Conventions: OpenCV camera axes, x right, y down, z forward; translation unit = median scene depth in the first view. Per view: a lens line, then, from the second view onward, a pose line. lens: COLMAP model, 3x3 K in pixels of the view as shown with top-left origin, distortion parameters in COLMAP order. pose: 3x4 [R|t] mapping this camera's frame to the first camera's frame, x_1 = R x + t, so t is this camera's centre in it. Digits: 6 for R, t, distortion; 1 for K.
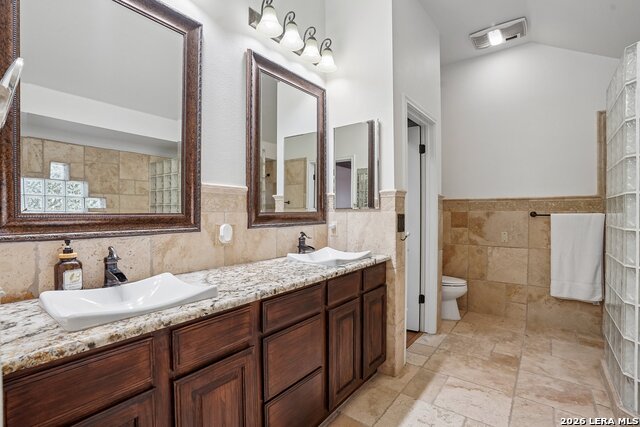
lens RADIAL K [[293.4, 0, 316.2], [0, 293.4, 215.9], [0, 0, 1]] dist [-0.038919, 0.006395]
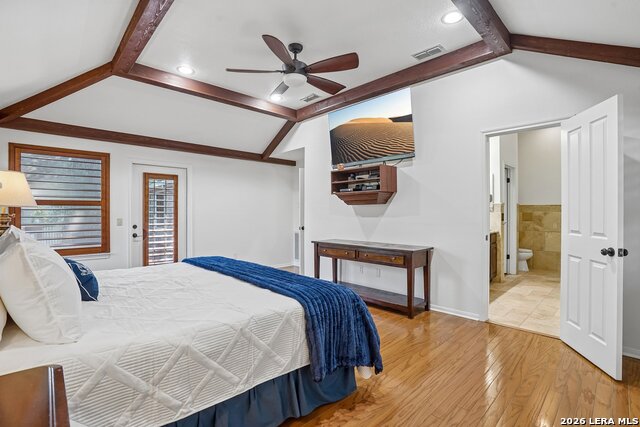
lens RADIAL K [[293.4, 0, 325.5], [0, 293.4, 214.0], [0, 0, 1]] dist [-0.038919, 0.006395]
pose [[0.990309, -0.001069, -0.138878, -0.564481], [0.000028, 0.999972, -0.007499, 0.011531], [0.138883, 0.007422, 0.990281, -1.061044]]
